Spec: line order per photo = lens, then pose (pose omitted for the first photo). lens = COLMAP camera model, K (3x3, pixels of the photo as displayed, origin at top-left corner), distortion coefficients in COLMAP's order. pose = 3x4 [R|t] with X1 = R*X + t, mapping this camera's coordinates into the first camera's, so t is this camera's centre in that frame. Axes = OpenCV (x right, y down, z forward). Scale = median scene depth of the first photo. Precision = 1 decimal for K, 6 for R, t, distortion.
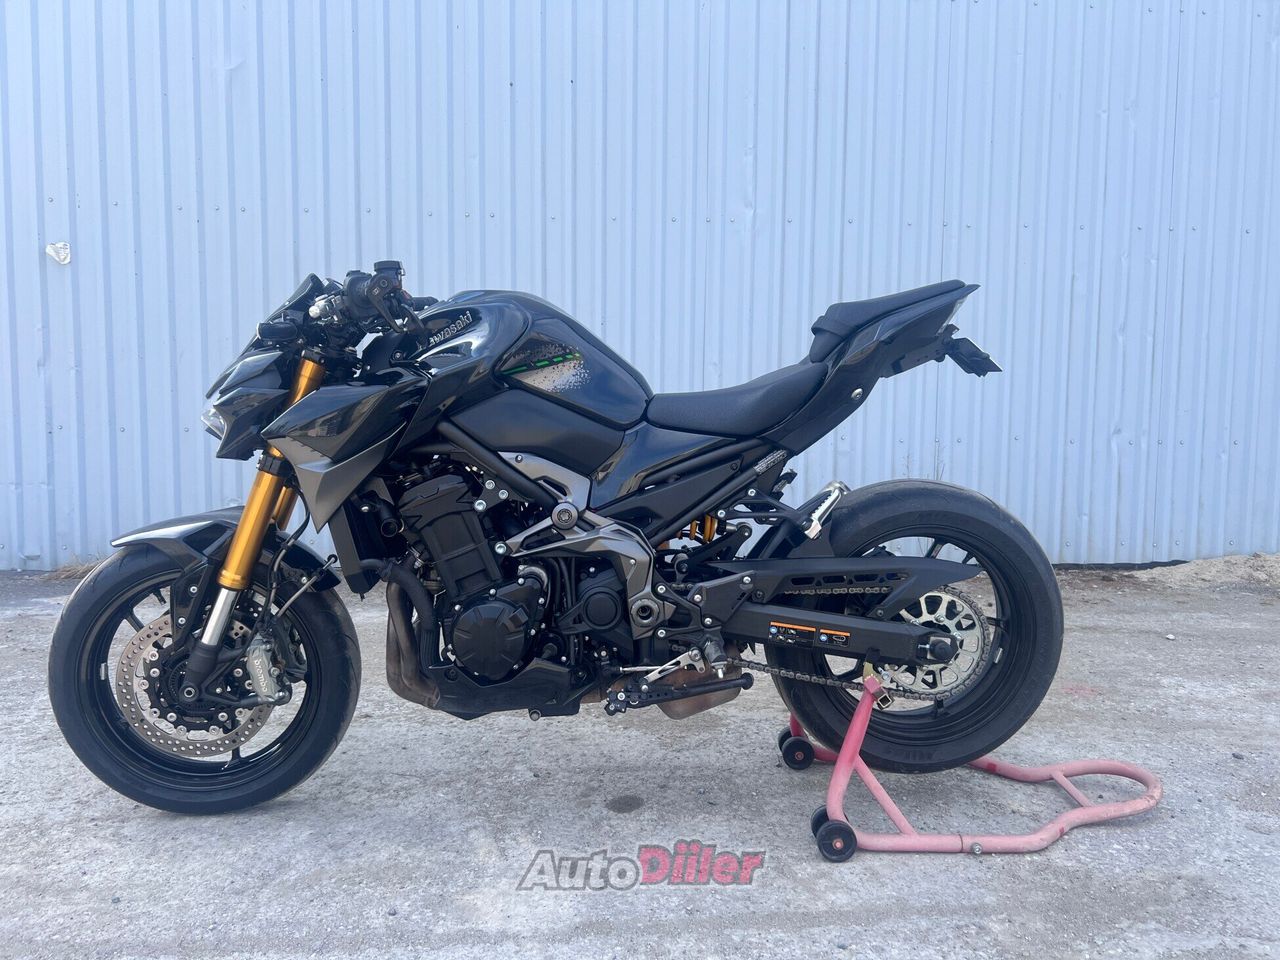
lens RADIAL K [[970.7, 0, 641.2], [0, 970.7, 477.9], [0, 0, 1]] dist [0.043233, -0.055572]
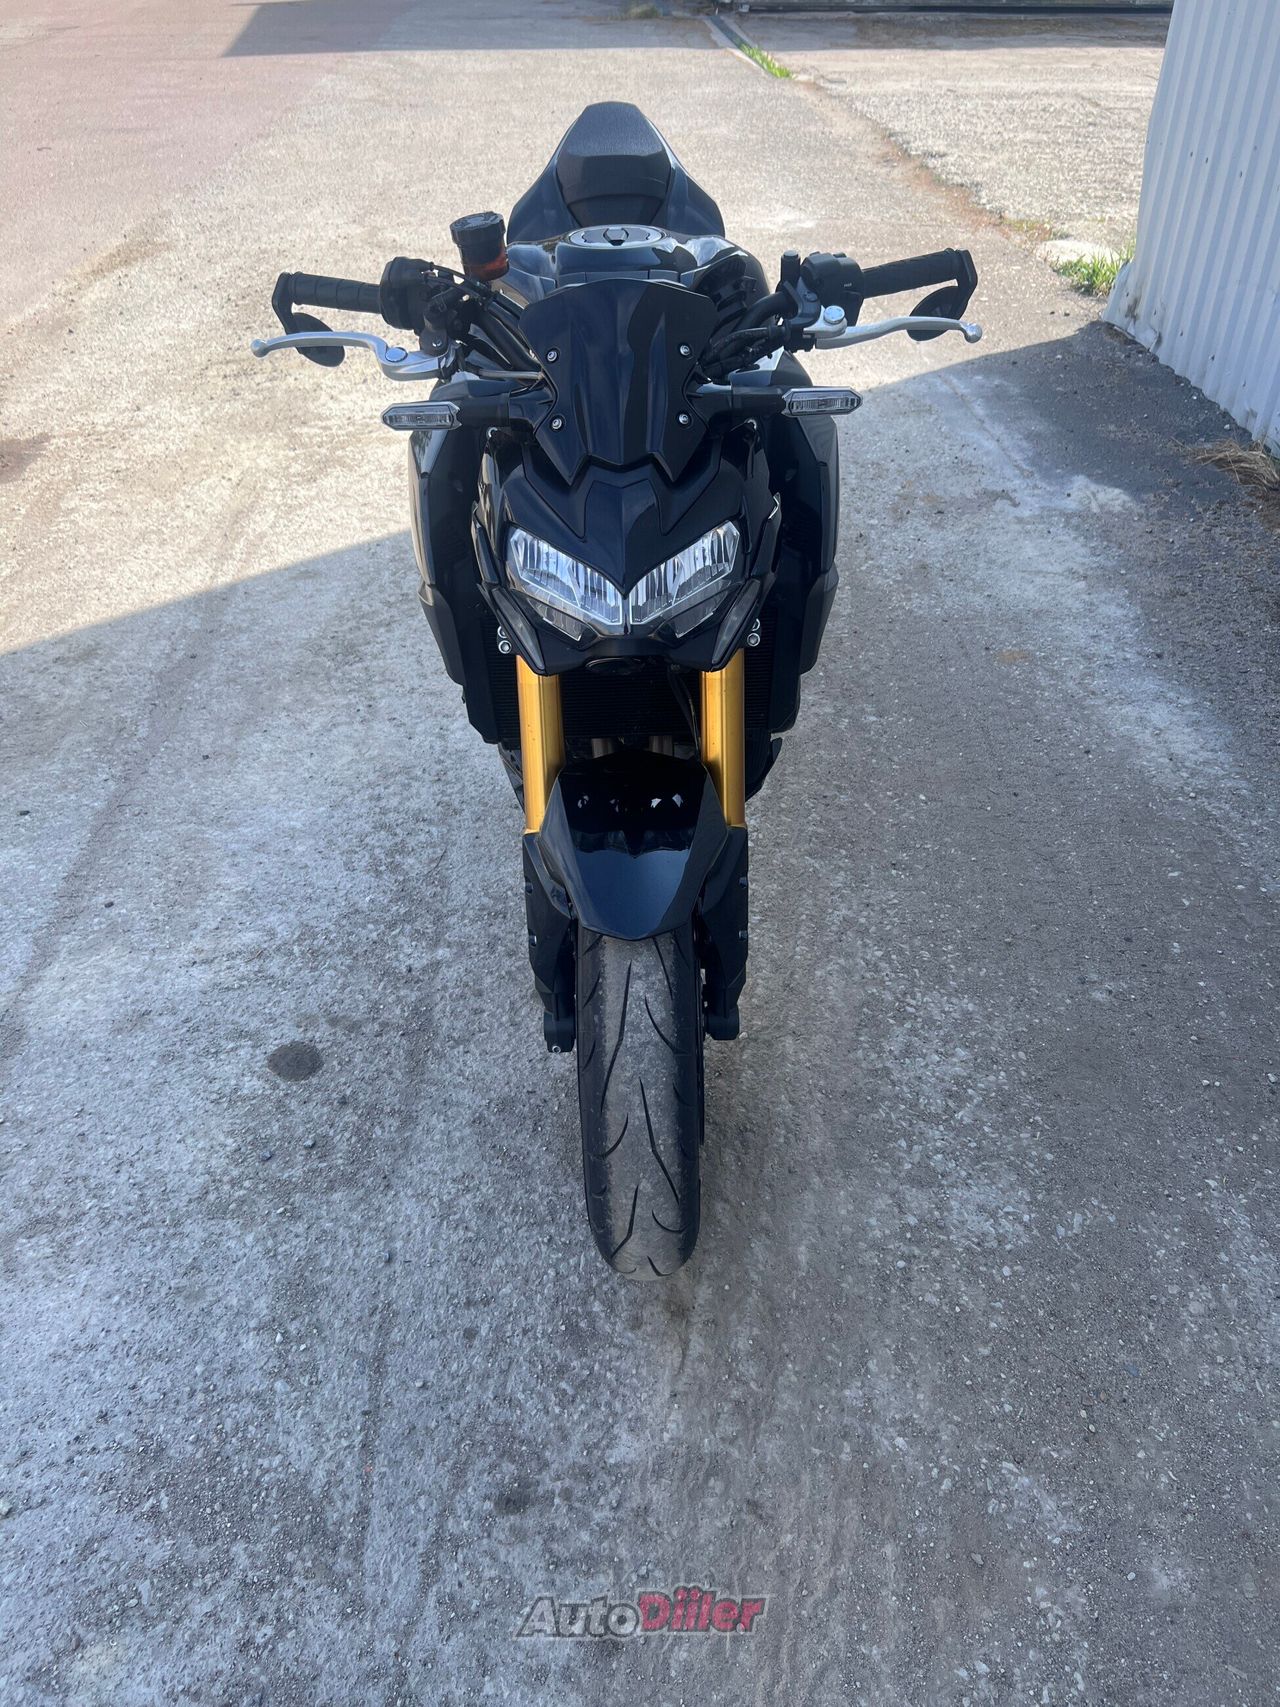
lens RADIAL K [[1294.5, 0, 636.1], [0, 1294.5, 852.3], [0, 0, 1]] dist [0.043233, -0.055572]
pose [[-0.020054, 0.586769, -0.809506, 0.314600], [-0.078896, 0.806215, 0.586338, -0.175080], [0.996681, 0.075626, 0.030126, 0.575344]]
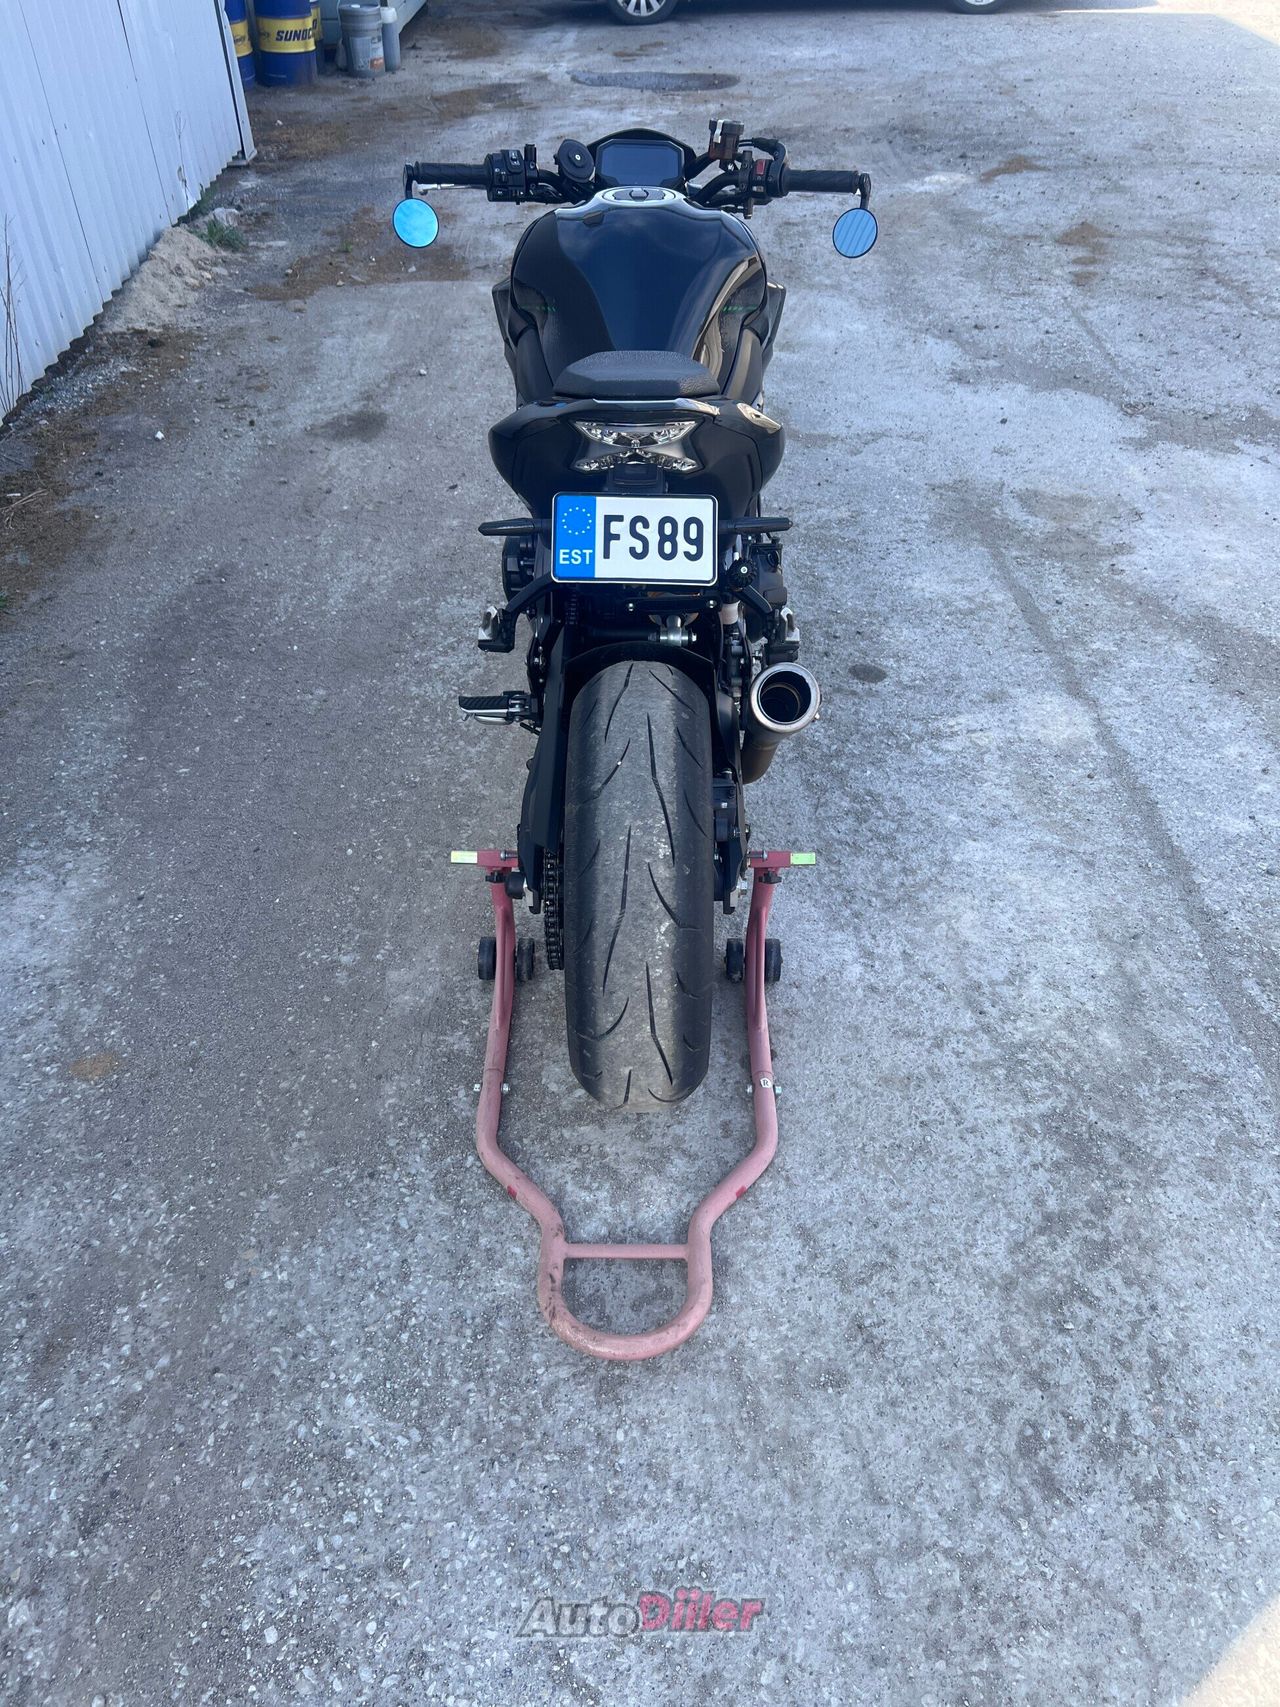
lens RADIAL K [[1294.5, 0, 640.7], [0, 1294.5, 856.3], [0, 0, 1]] dist [0.043233, -0.055572]
pose [[0.041407, -0.641244, 0.766219, -0.603577], [0.102248, 0.765570, 0.635175, -0.216463], [-0.993897, 0.052044, 0.097266, 0.534115]]
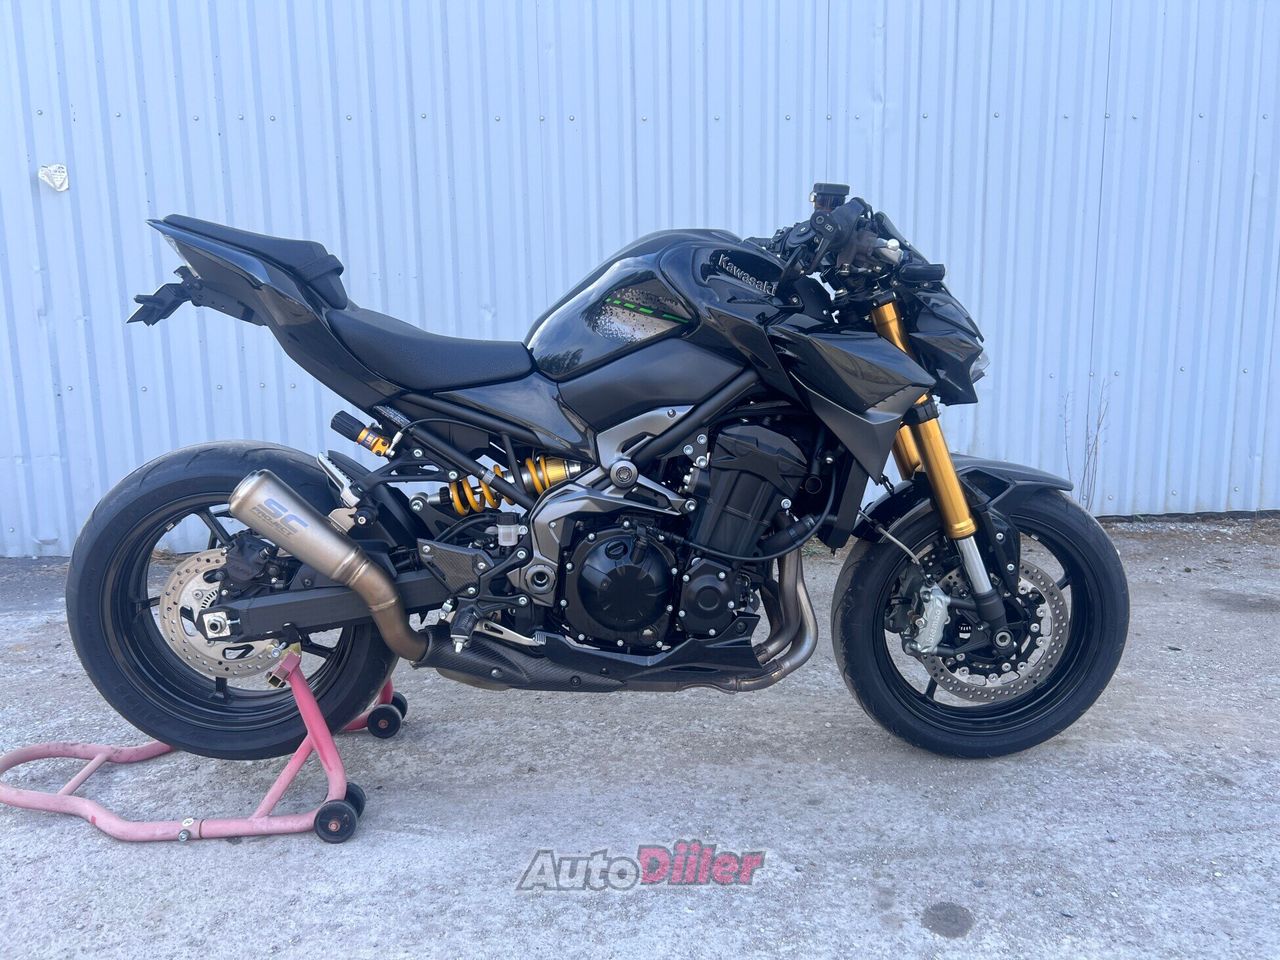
lens RADIAL K [[970.7, 0, 636.5], [0, 970.7, 480.7], [0, 0, 1]] dist [0.043233, -0.055572]
pose [[0.999526, -0.028842, 0.010795, -0.116814], [0.027906, 0.996519, 0.078551, -0.025251], [-0.013023, -0.078212, 0.996852, 0.145414]]
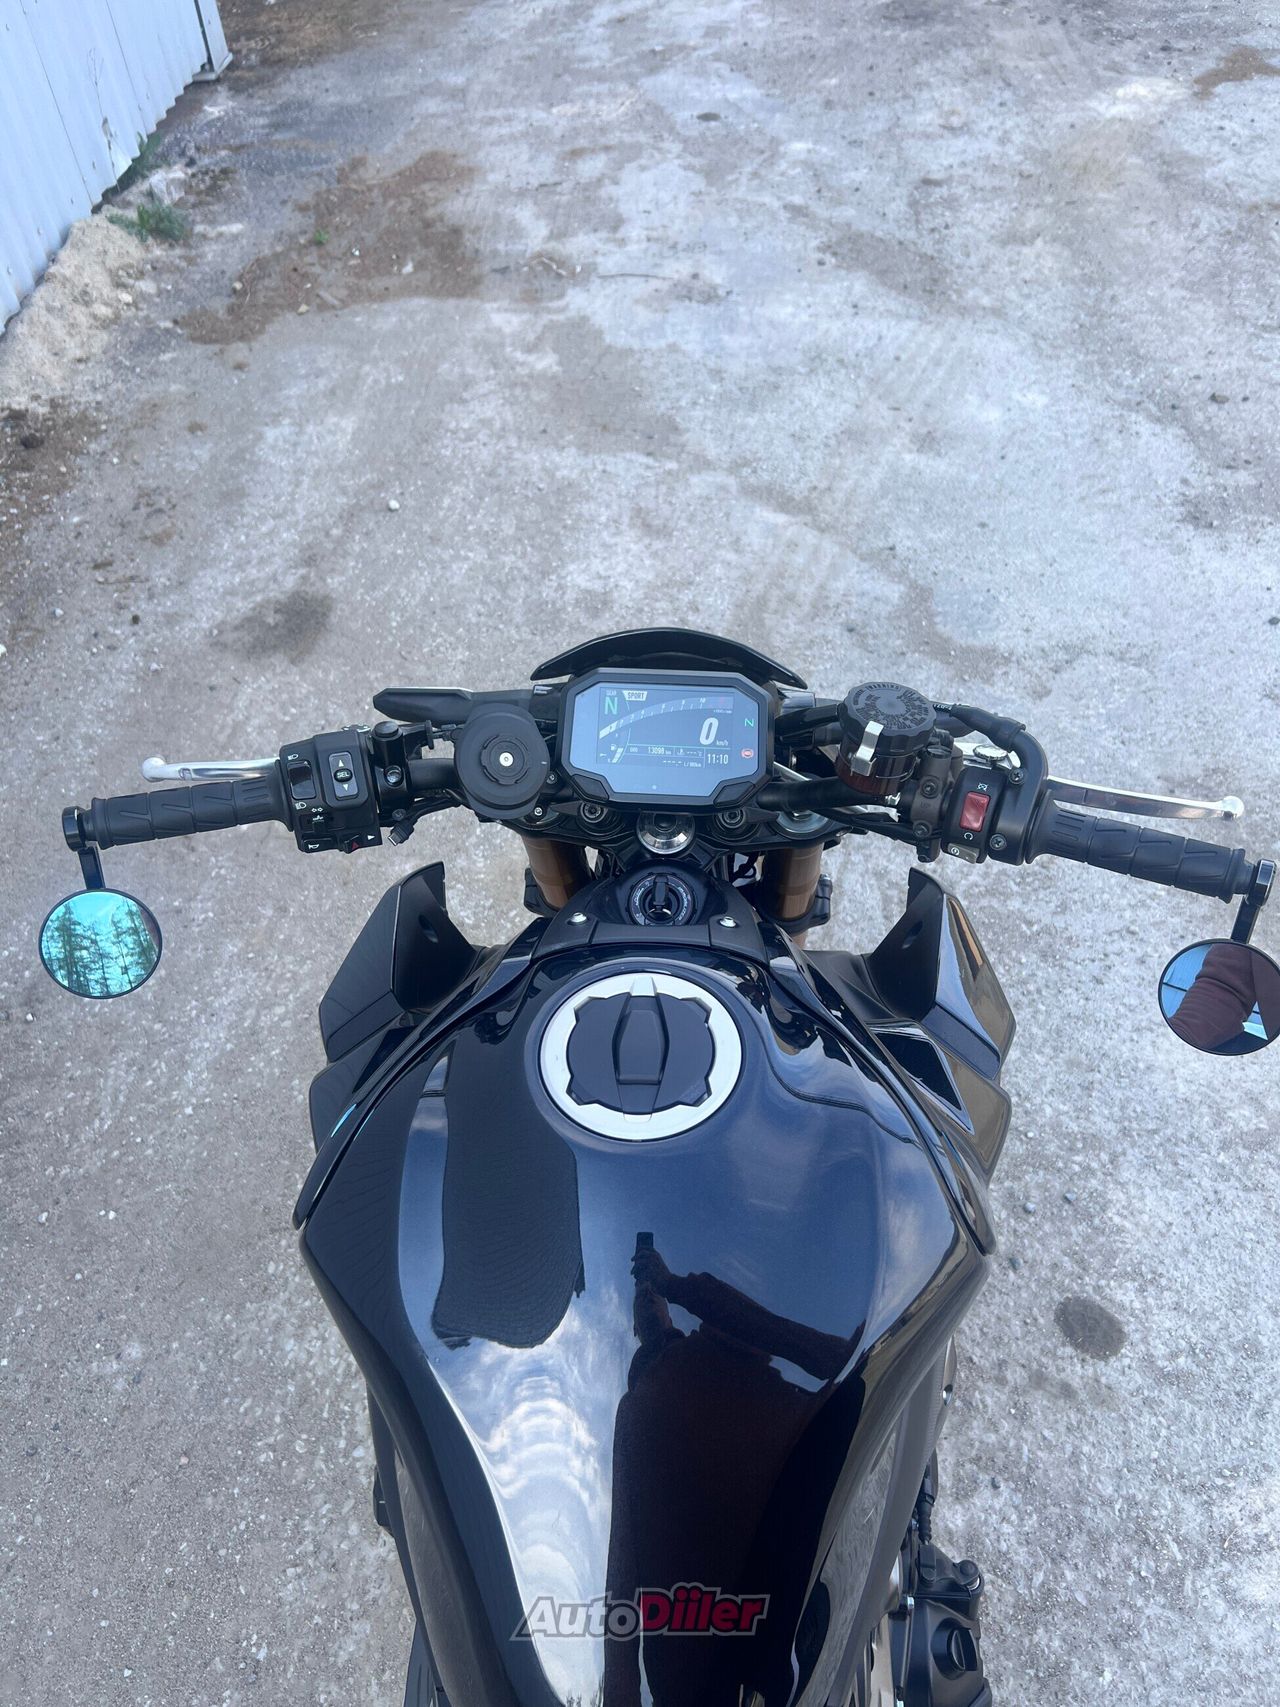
lens RADIAL K [[1294.5, 0, 630.7], [0, 1294.5, 864.2], [0, 0, 1]] dist [0.043233, -0.055572]
pose [[0.100608, -0.735989, 0.669475, -0.180105], [0.140772, 0.676650, 0.722722, -0.234744], [-0.984917, 0.021531, 0.171683, 0.541211]]
